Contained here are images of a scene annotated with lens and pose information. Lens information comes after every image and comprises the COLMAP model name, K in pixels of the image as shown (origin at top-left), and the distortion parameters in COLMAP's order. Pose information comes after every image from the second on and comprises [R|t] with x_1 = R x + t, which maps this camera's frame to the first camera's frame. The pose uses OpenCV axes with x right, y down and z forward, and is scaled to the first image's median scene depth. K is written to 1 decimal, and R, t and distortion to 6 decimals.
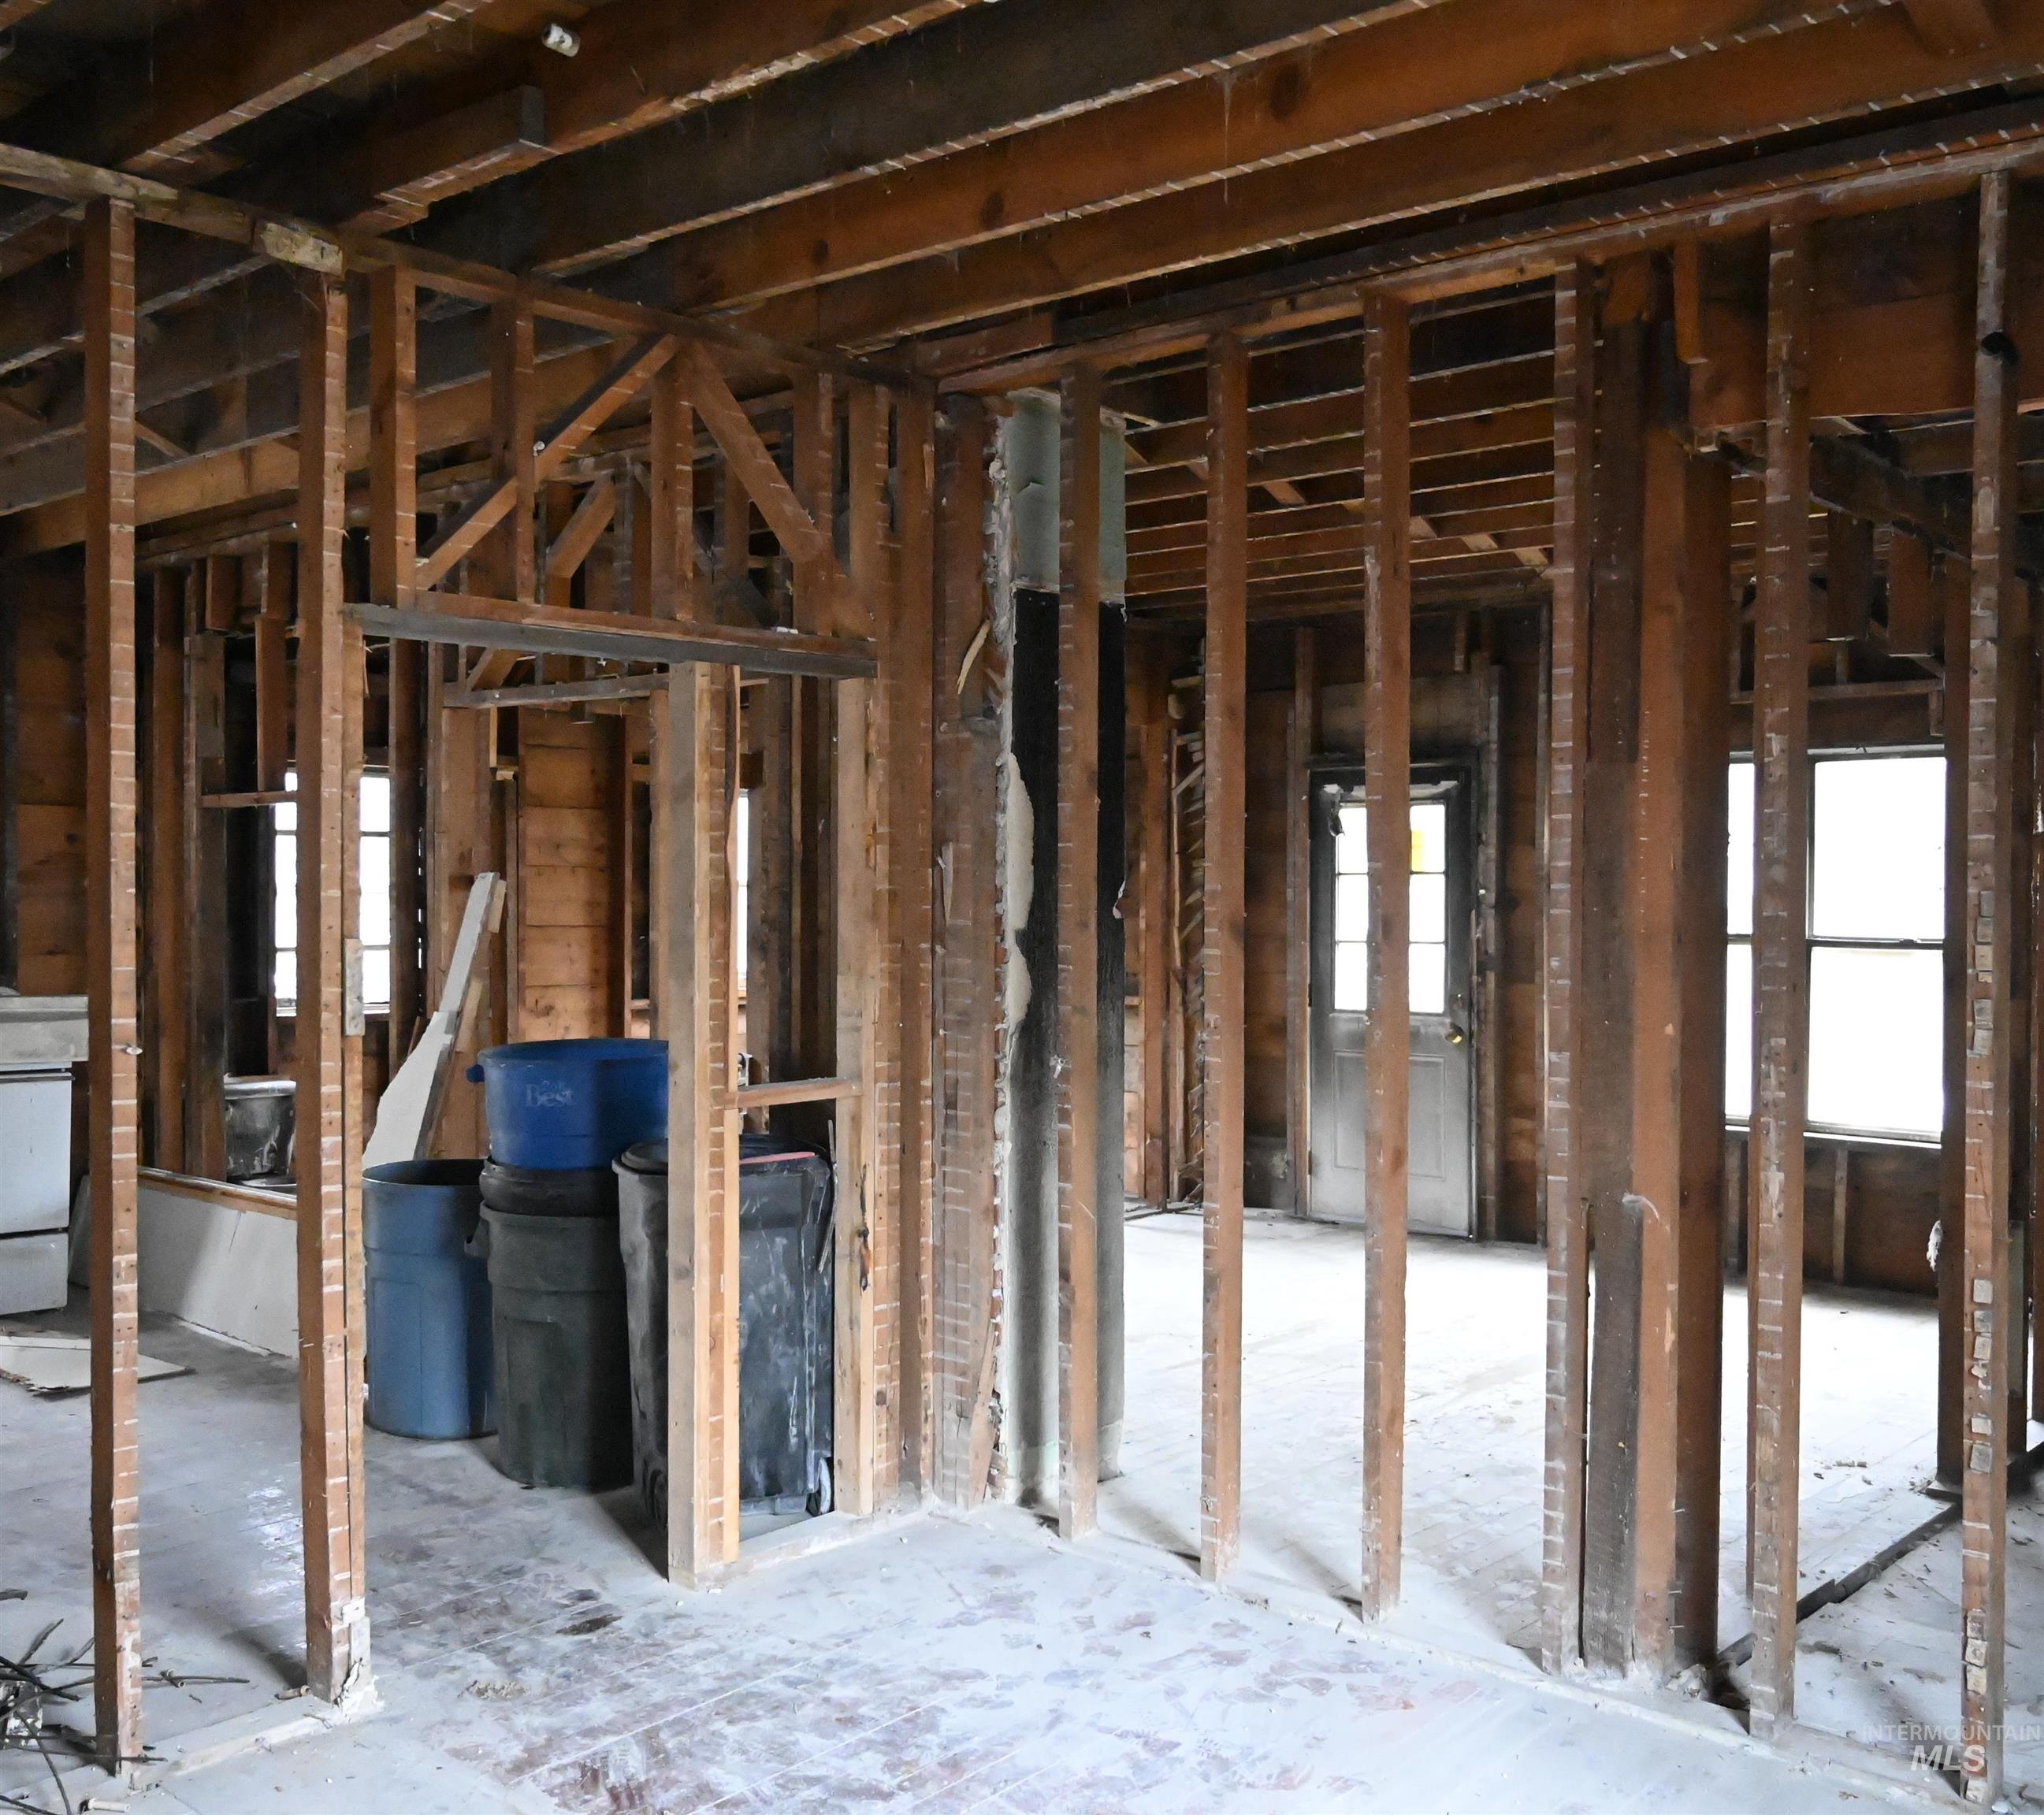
lens RADIAL K [[2068.7, 0, 1013.5], [0, 2068.7, 917.4], [0, 0, 1]] dist [-0.006276, 0.000000]
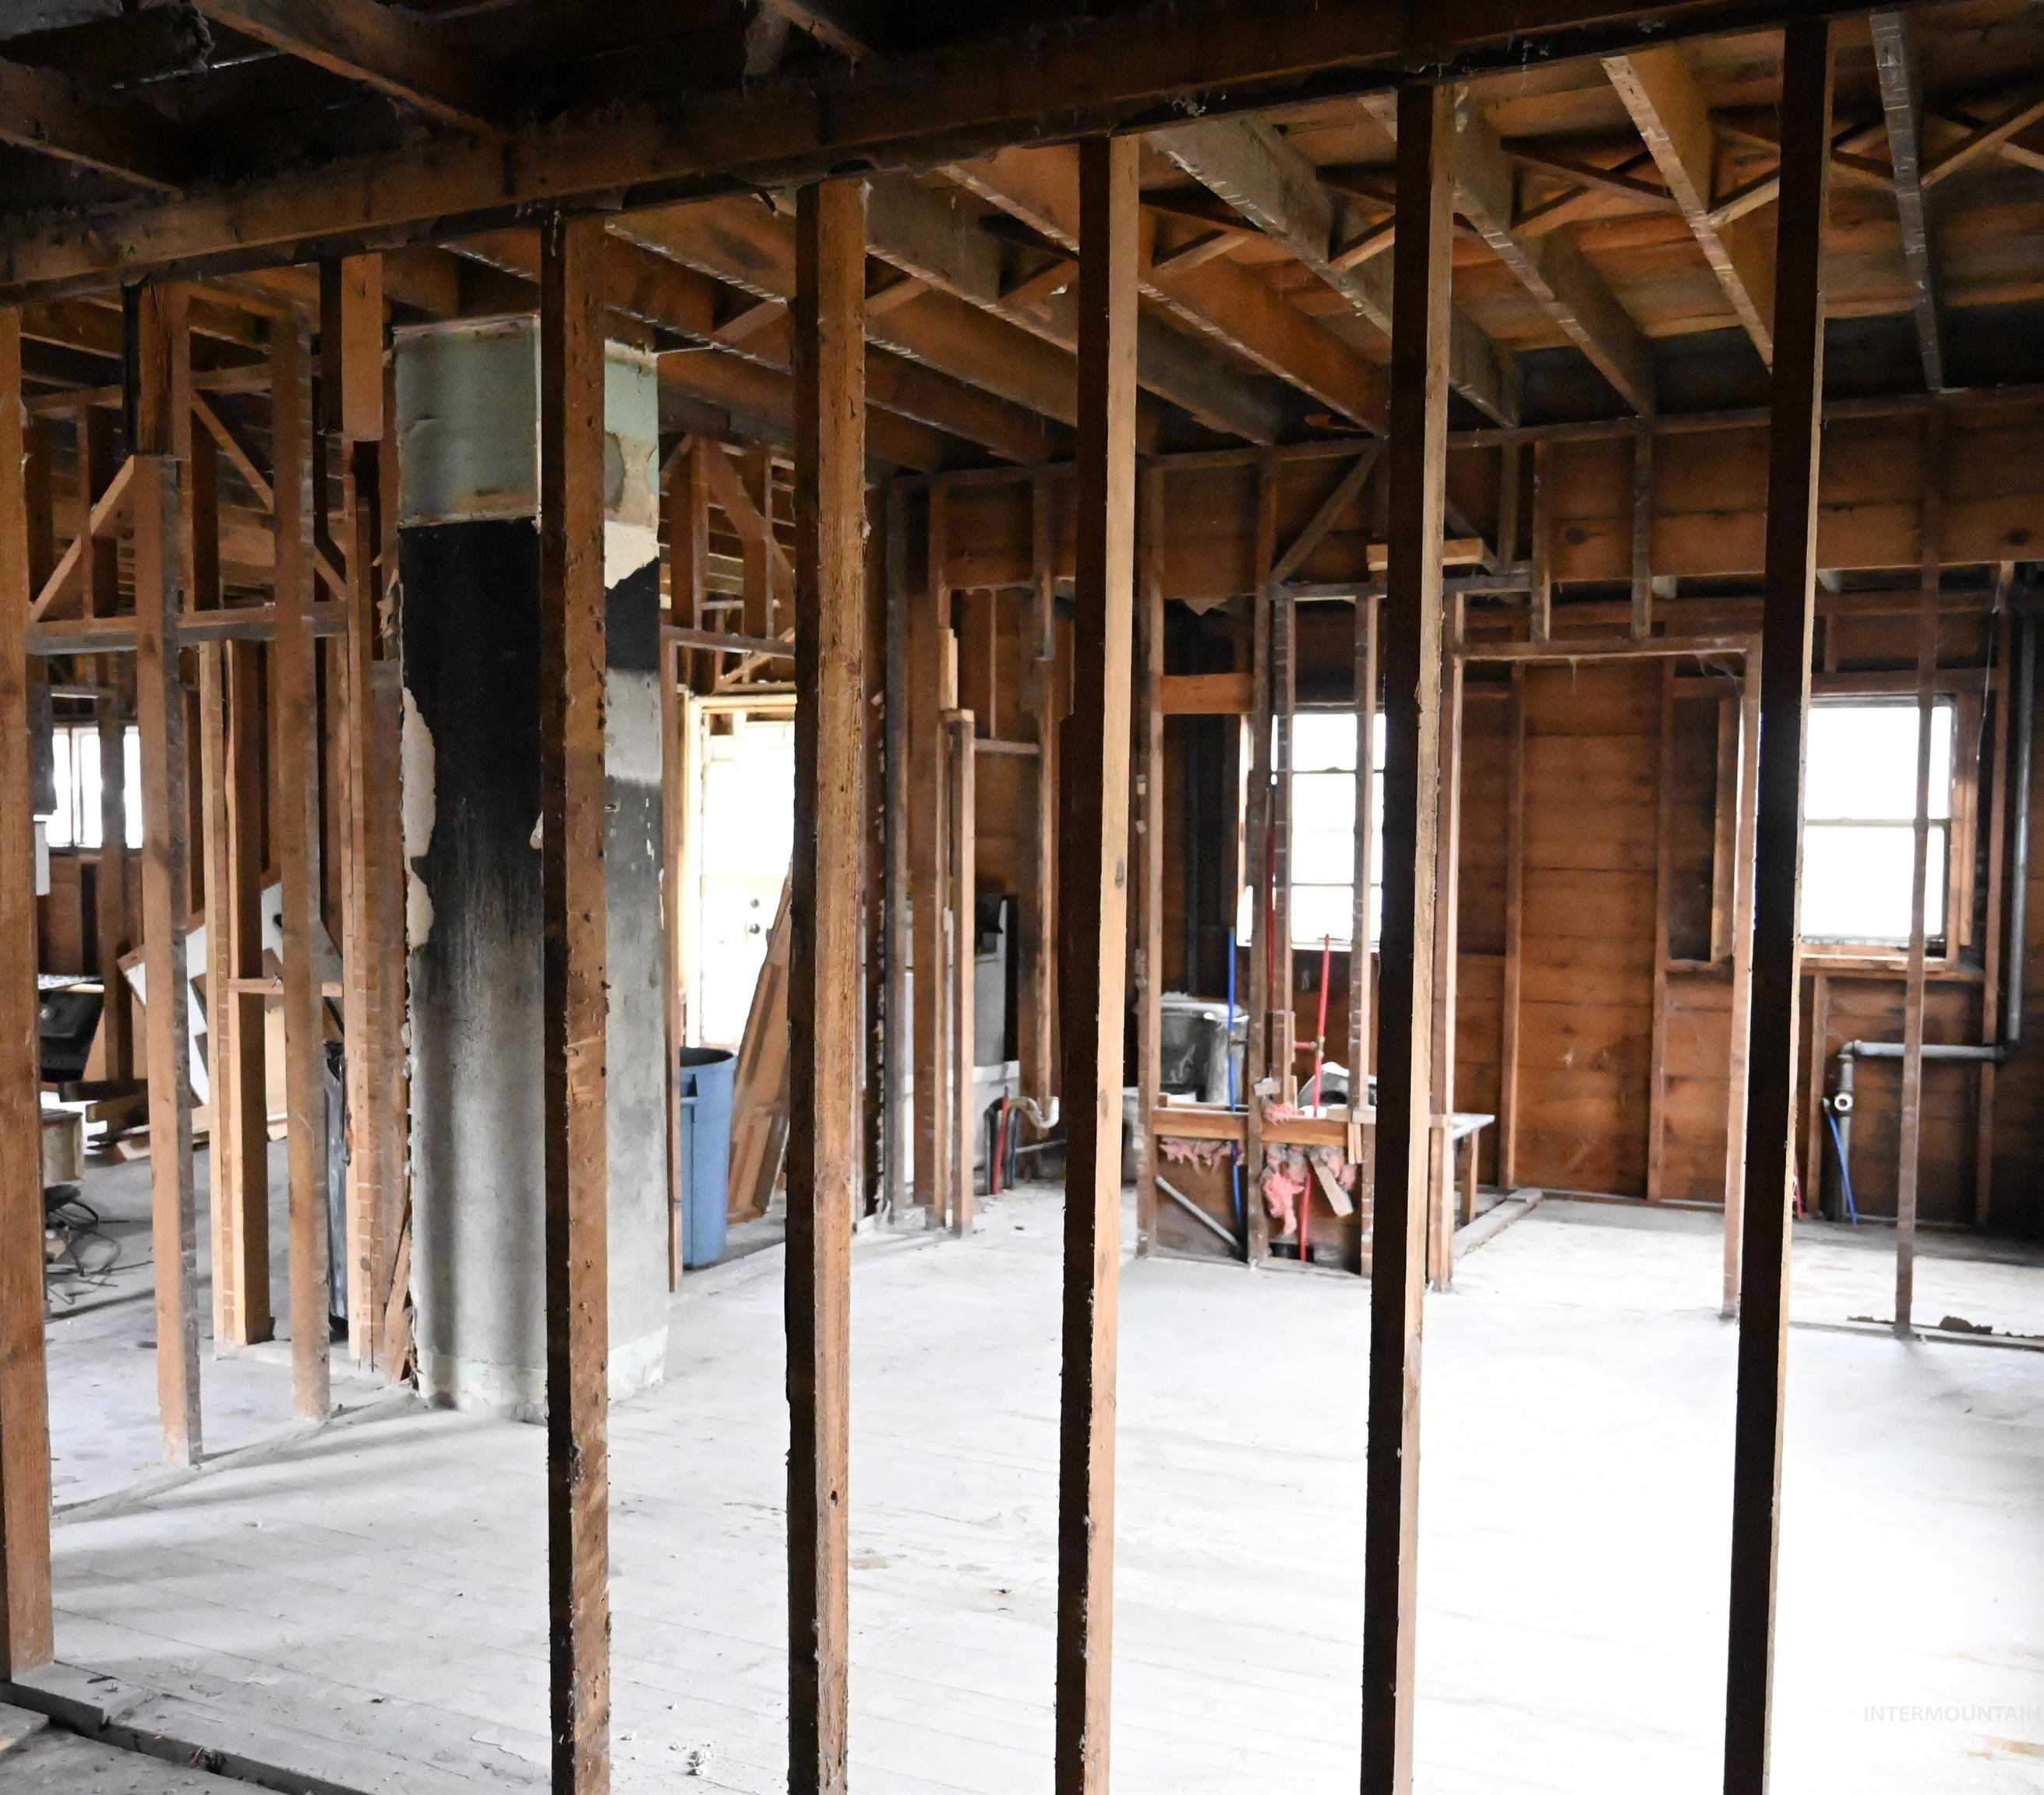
lens RADIAL K [[2059.6, 0, 1018.2], [0, 2059.6, 908.9], [0, 0, 1]] dist [-0.007995, 0.000000]
pose [[0.284714, 0.036123, -0.957932, 1.093113], [-0.018249, 0.999313, 0.032259, -0.006697], [0.958439, 0.008297, 0.285178, 0.997229]]
